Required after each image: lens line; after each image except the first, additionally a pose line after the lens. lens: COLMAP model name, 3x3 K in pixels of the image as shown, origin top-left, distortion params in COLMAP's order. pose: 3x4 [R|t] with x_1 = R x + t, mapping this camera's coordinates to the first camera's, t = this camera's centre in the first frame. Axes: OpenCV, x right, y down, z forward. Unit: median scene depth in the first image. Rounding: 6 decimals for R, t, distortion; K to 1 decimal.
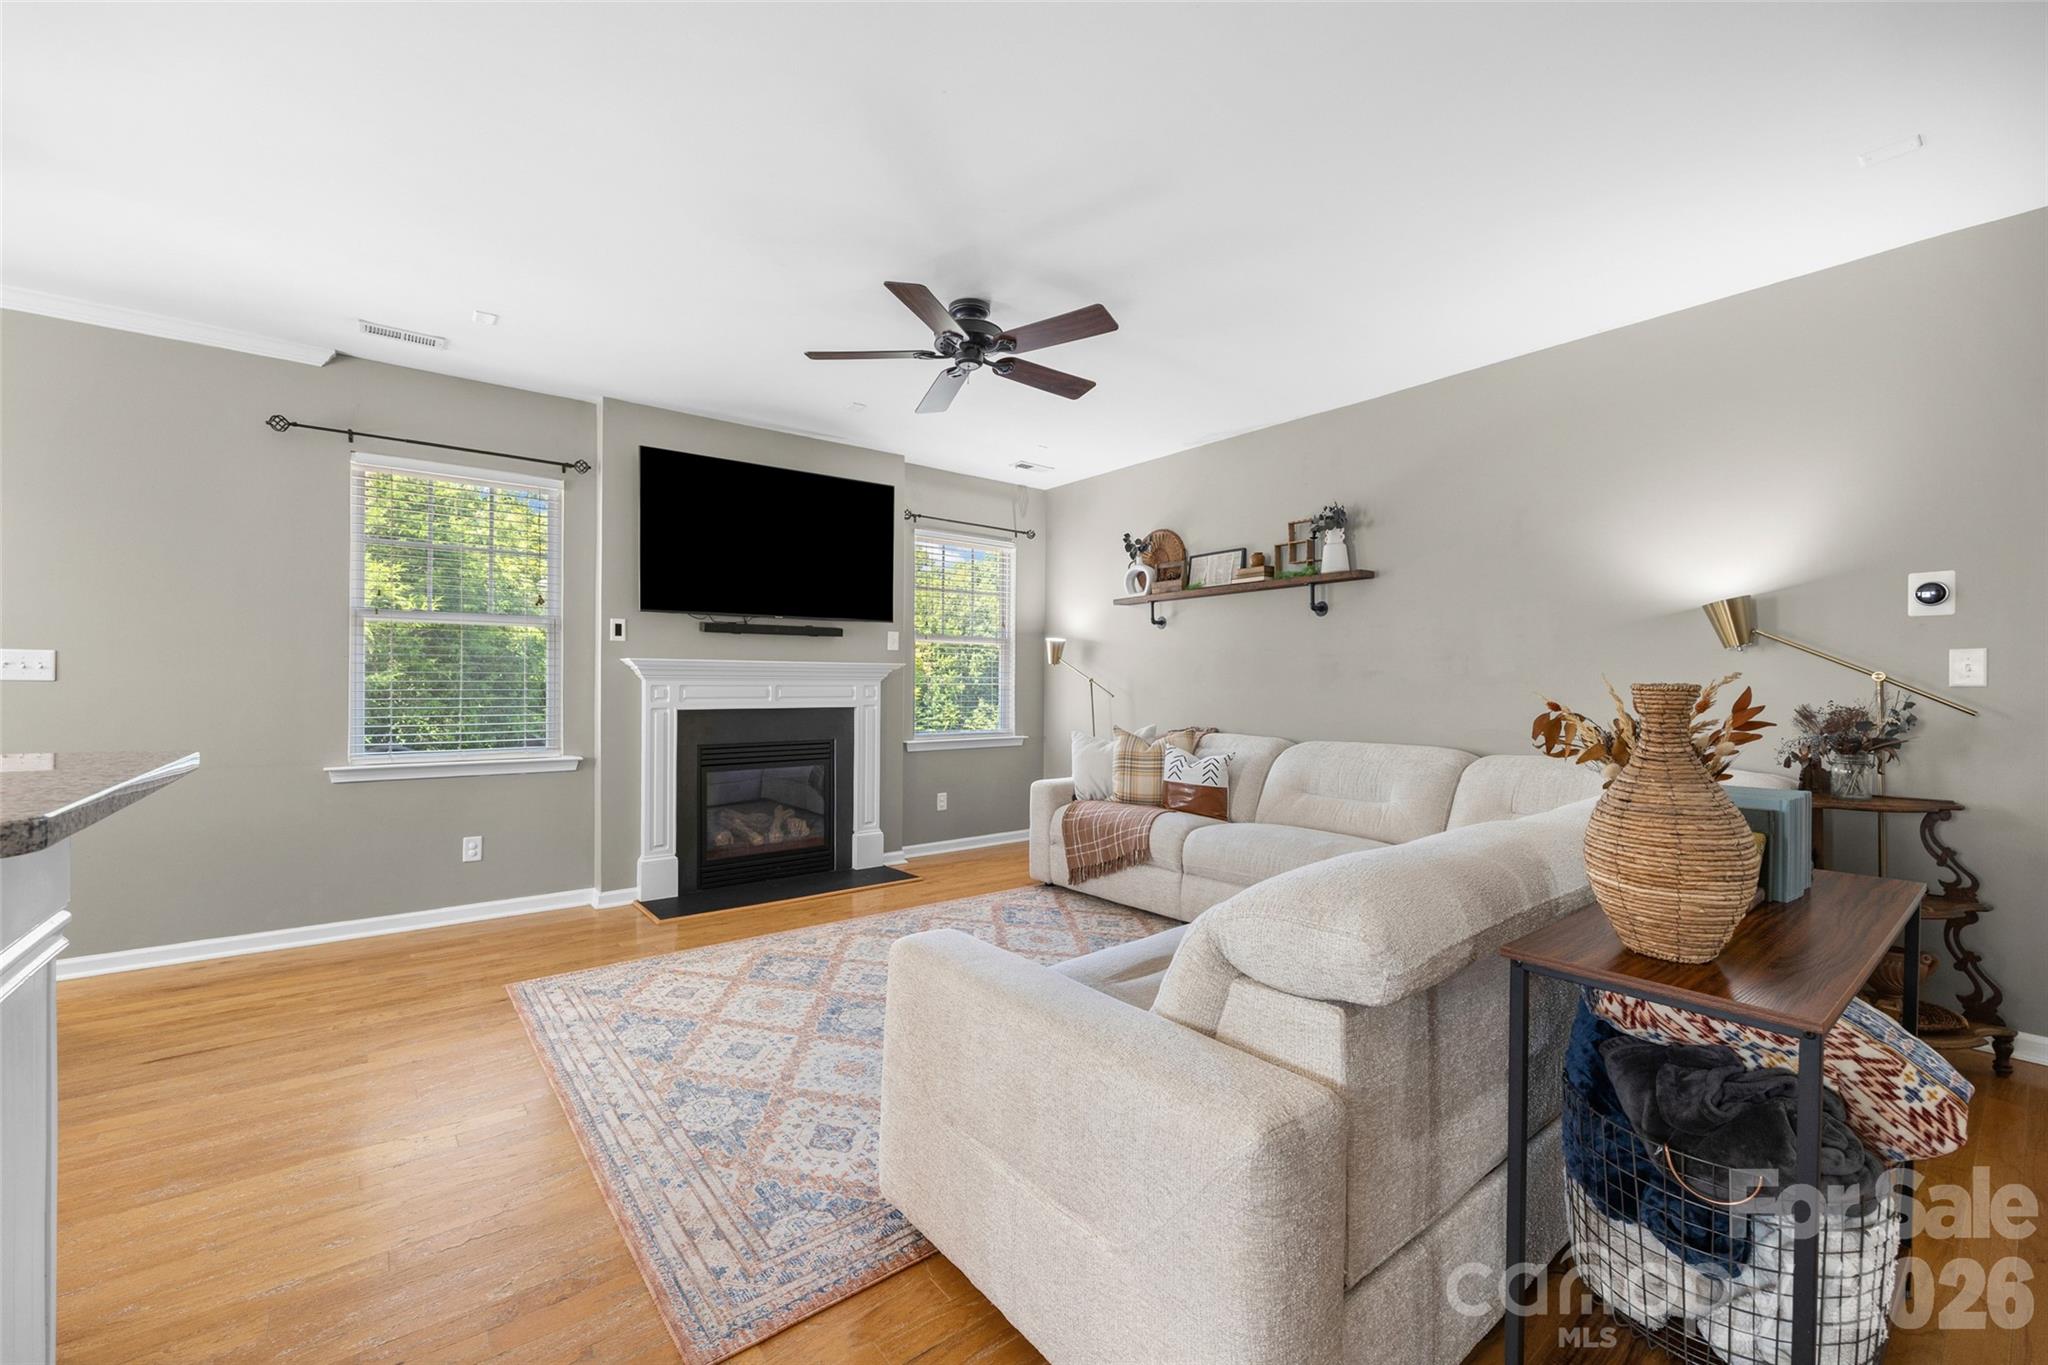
lens RADIAL K [[824.5, 0, 1034.8], [0, 824.5, 682.3], [0, 0, 1]] dist [-0.008116, 0.001309]
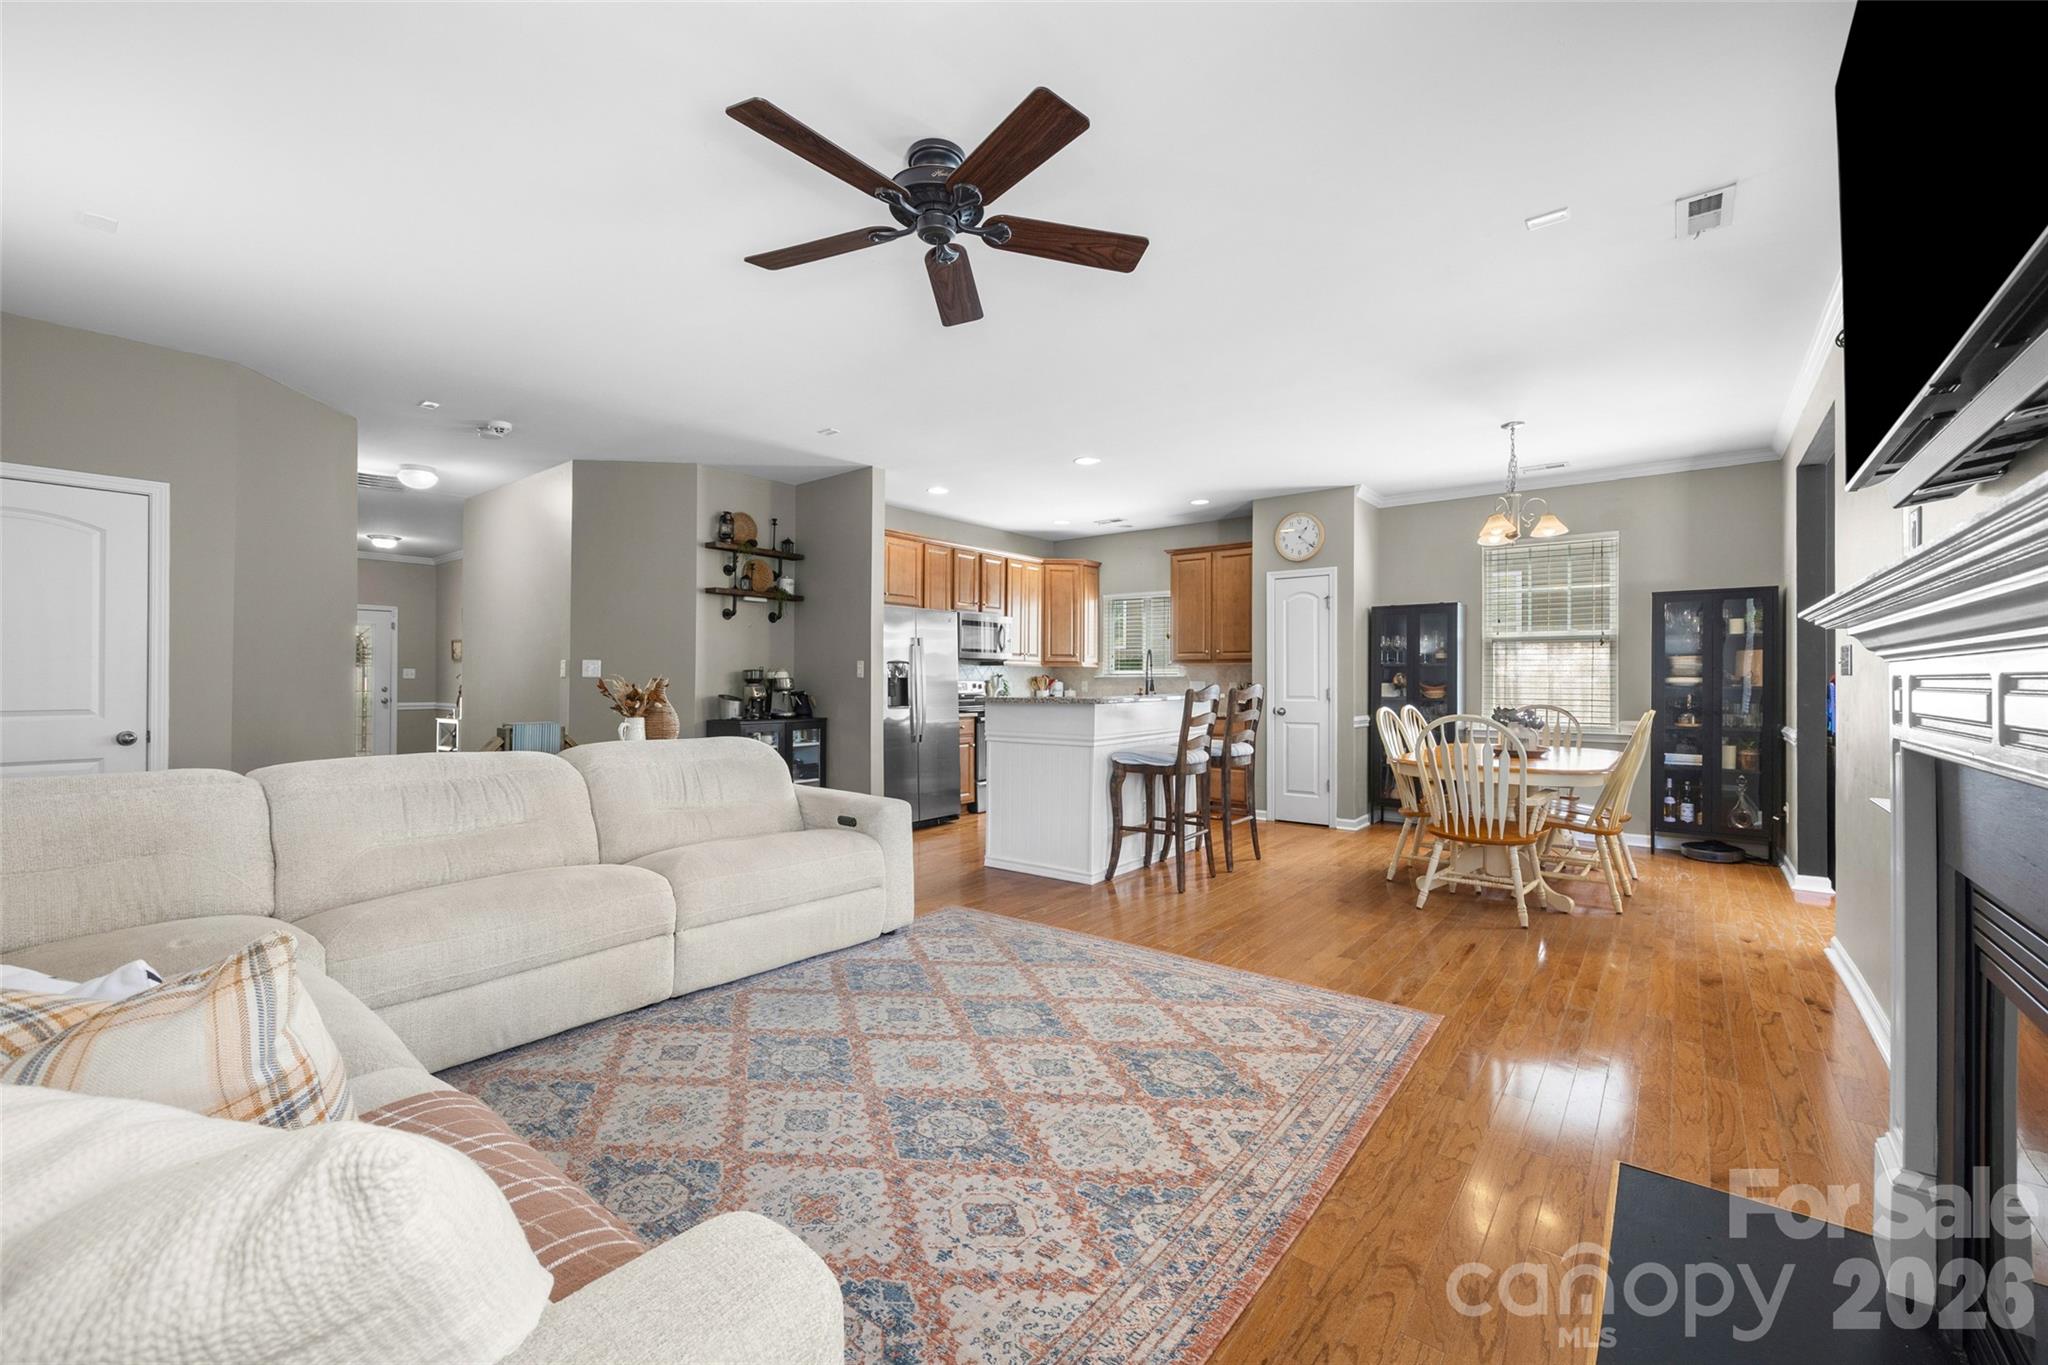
lens RADIAL K [[824.5, 0, 1018.8], [0, 824.5, 683.5], [0, 0, 1]] dist [-0.008116, 0.001309]
pose [[-0.978564, -0.001088, -0.205938, -0.009380], [-0.000916, 0.999999, -0.000928, 0.009001], [0.205939, -0.000720, -0.978565, 1.565452]]
